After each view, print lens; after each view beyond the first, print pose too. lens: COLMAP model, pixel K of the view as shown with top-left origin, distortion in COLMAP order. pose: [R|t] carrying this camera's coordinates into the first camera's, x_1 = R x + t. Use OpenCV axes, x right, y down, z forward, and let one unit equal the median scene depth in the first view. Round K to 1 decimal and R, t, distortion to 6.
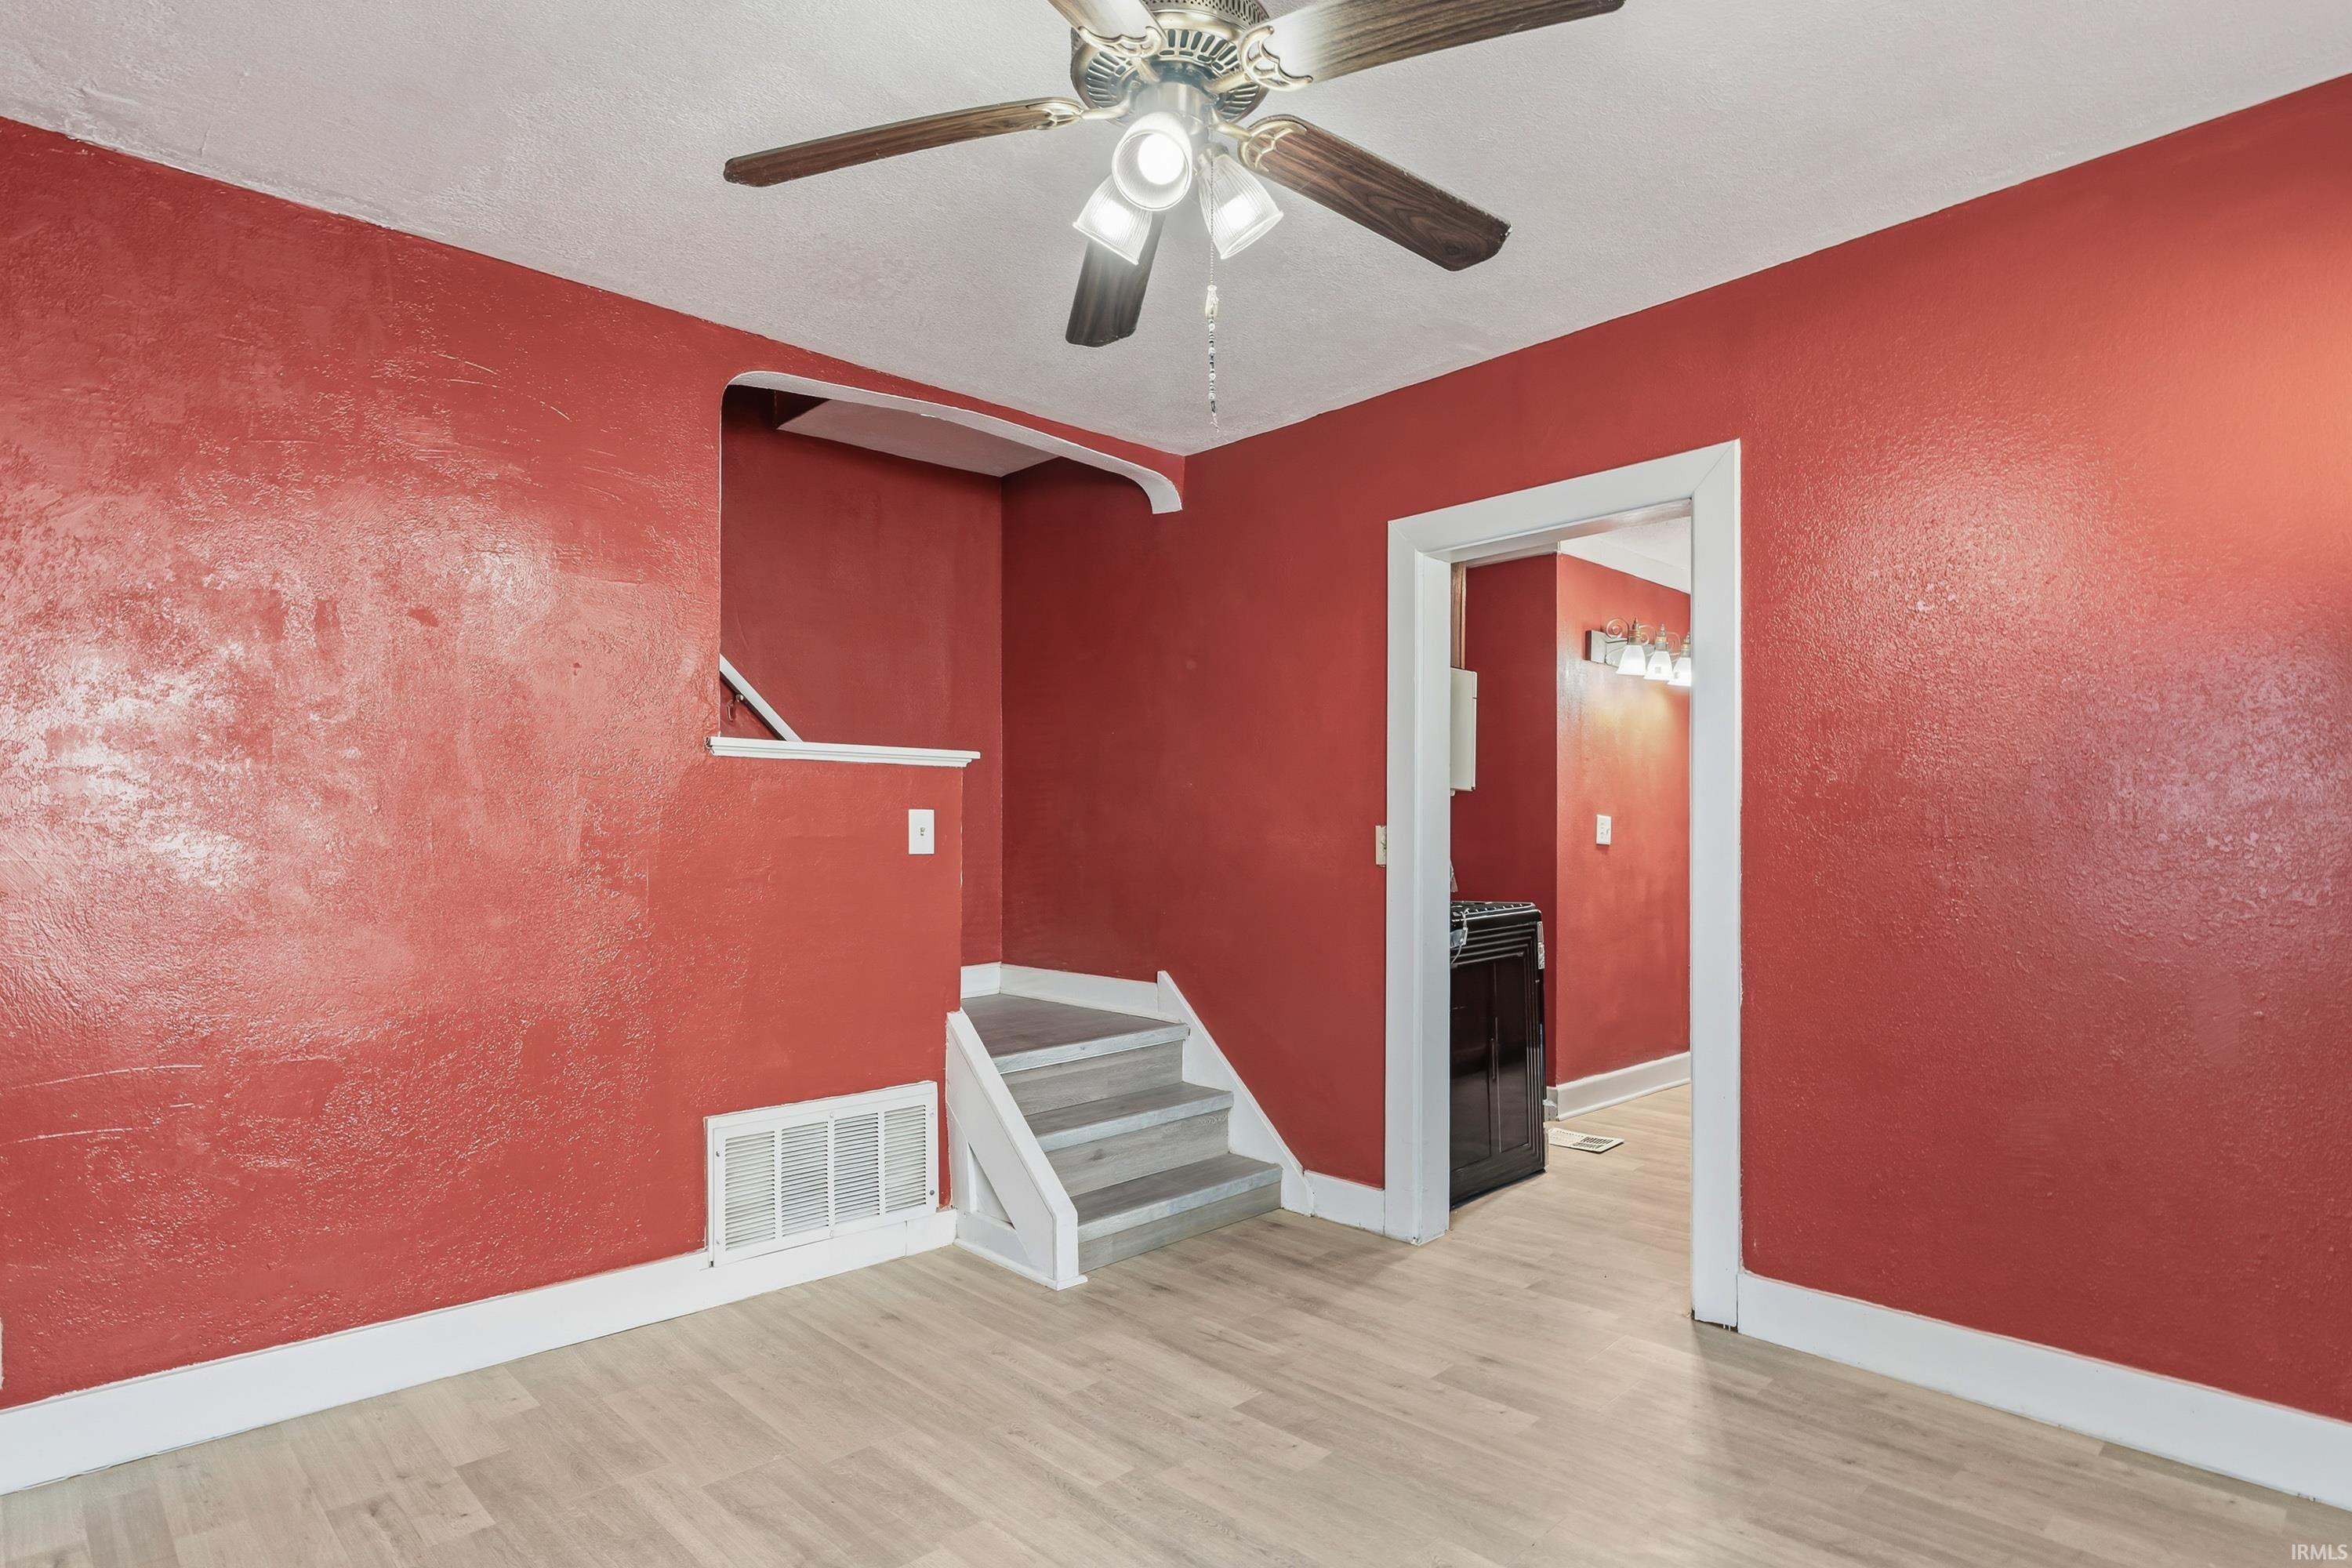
lens RADIAL K [[1234.0, 0, 1184.6], [0, 1234.0, 842.1], [0, 0, 1]] dist [0.001529, 0.000428]
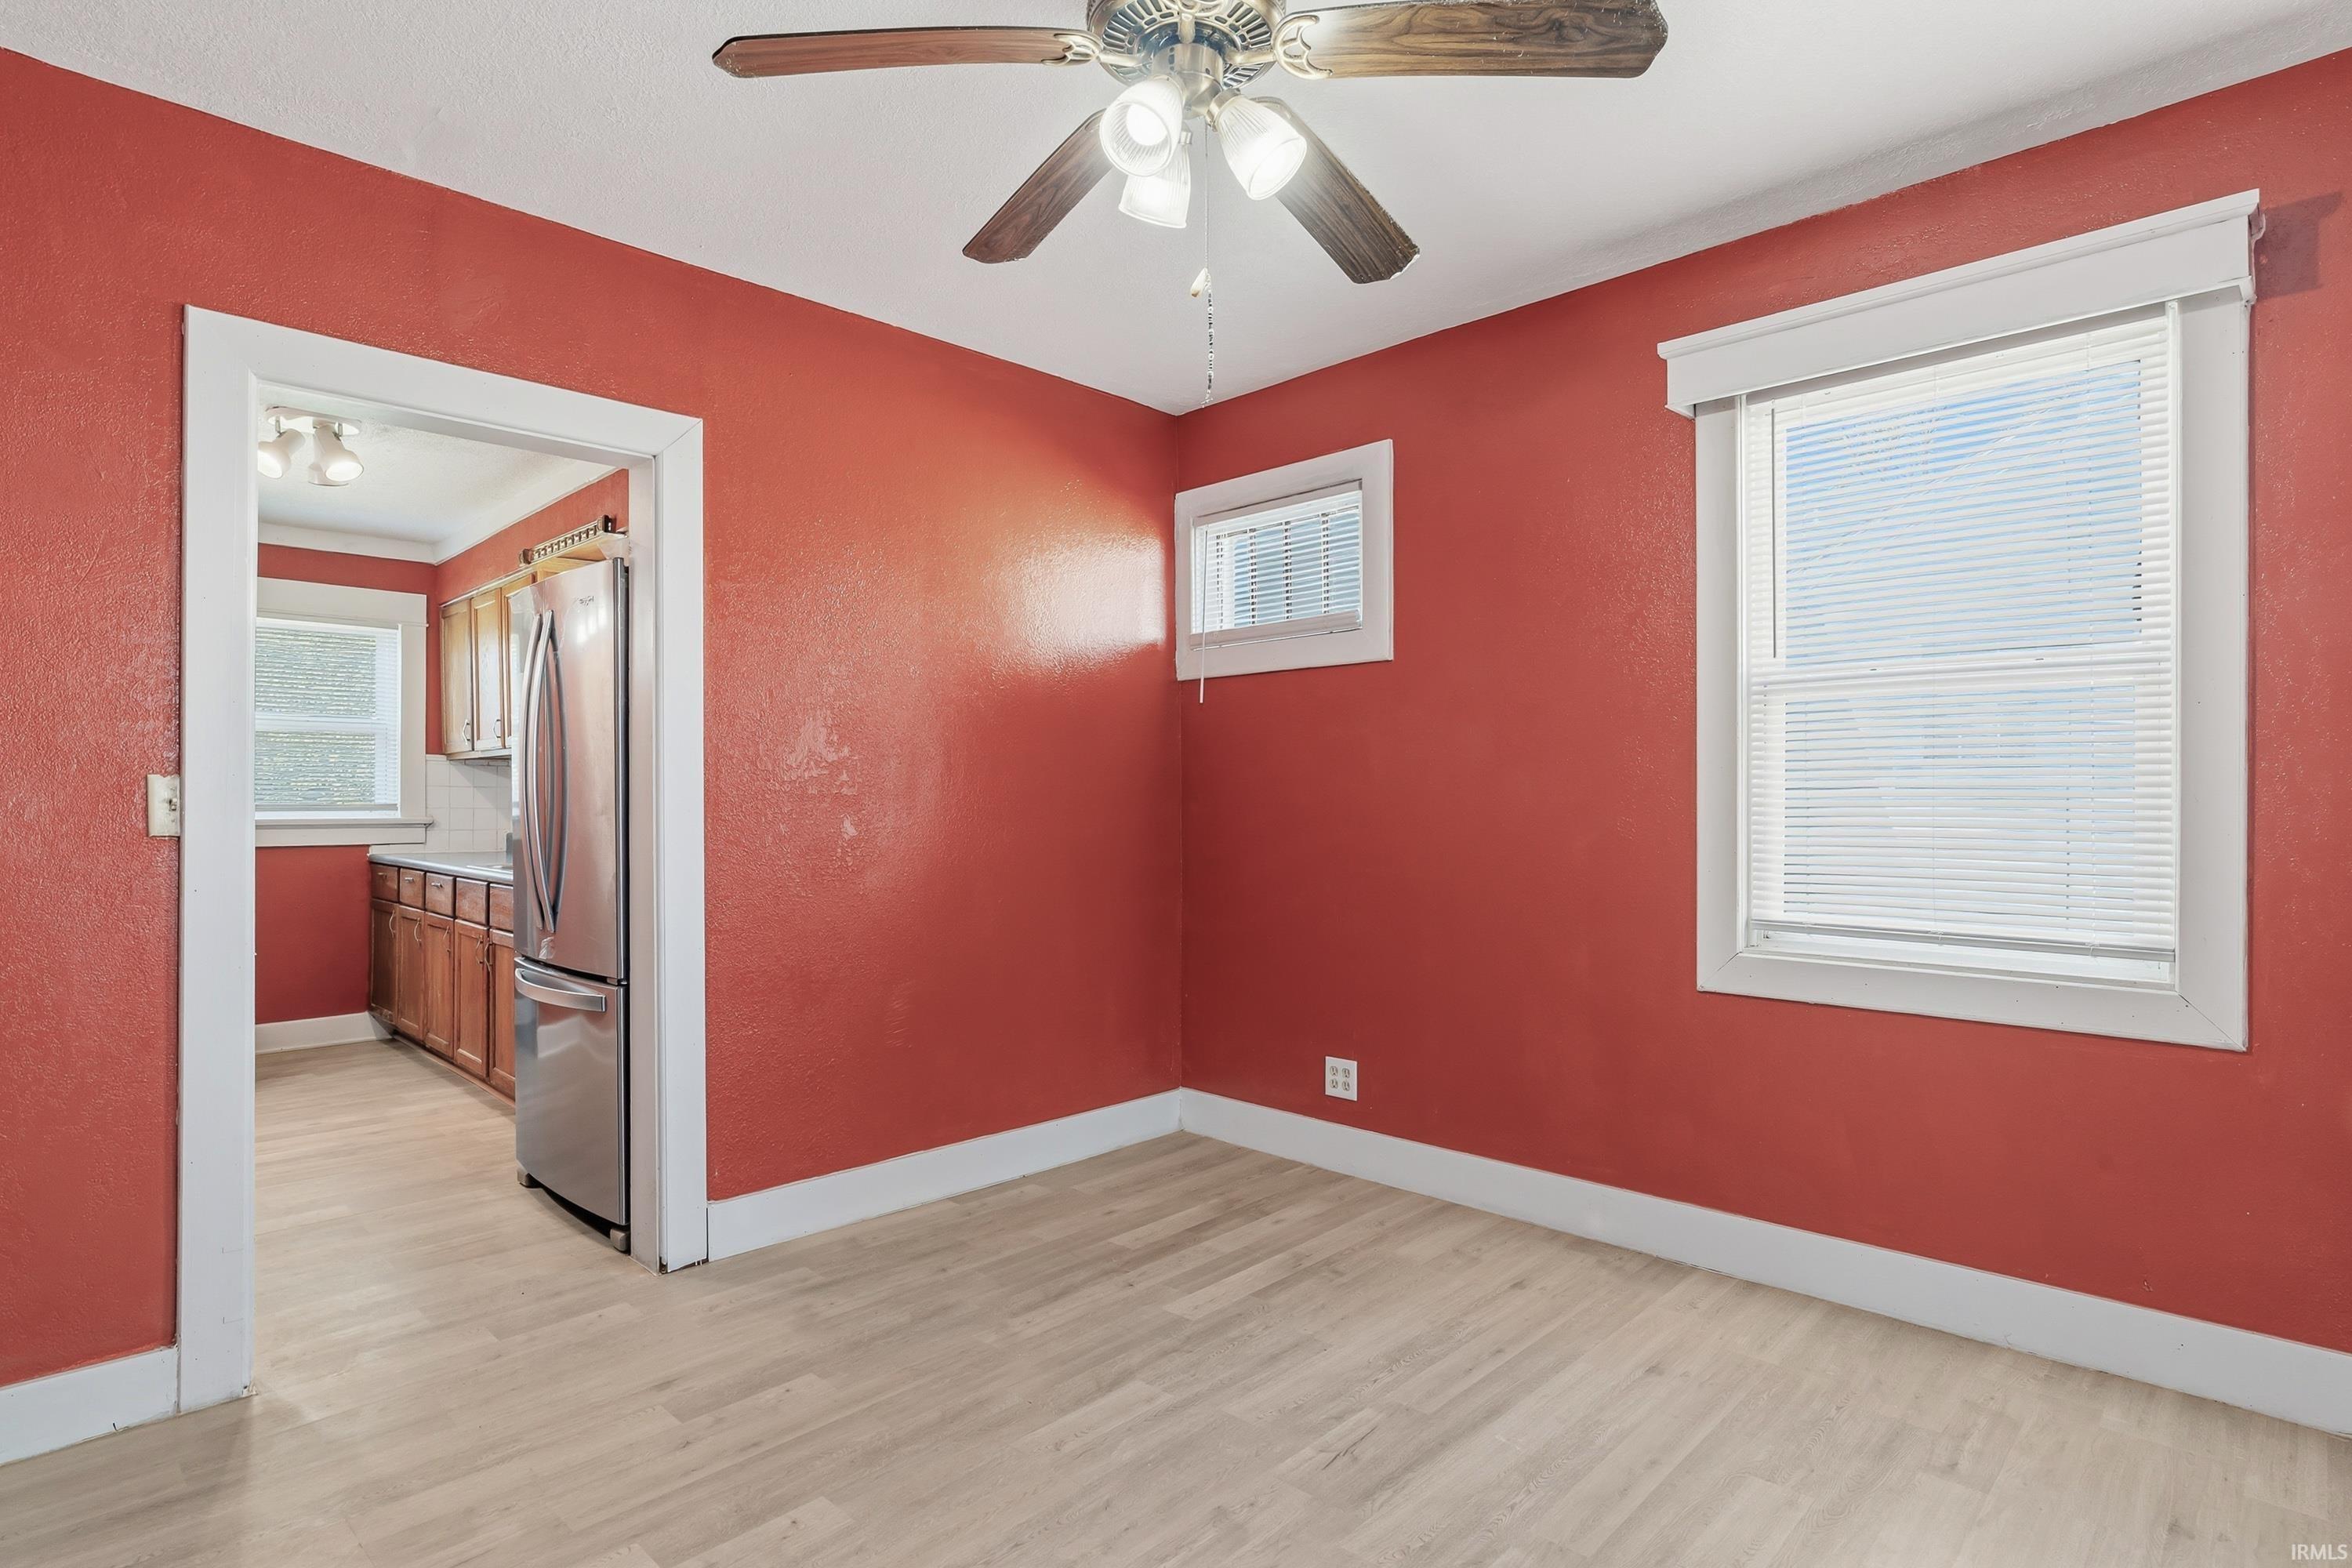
lens RADIAL K [[1192.0, 0, 1214.6], [0, 1192.0, 789.2], [0, 0, 1]] dist [-0.003948, -0.000272]
pose [[-0.031757, 0.006530, 0.999474, -0.676402], [0.004383, 0.999970, -0.006394, 0.000225], [-0.999486, 0.004178, -0.031785, 0.687031]]
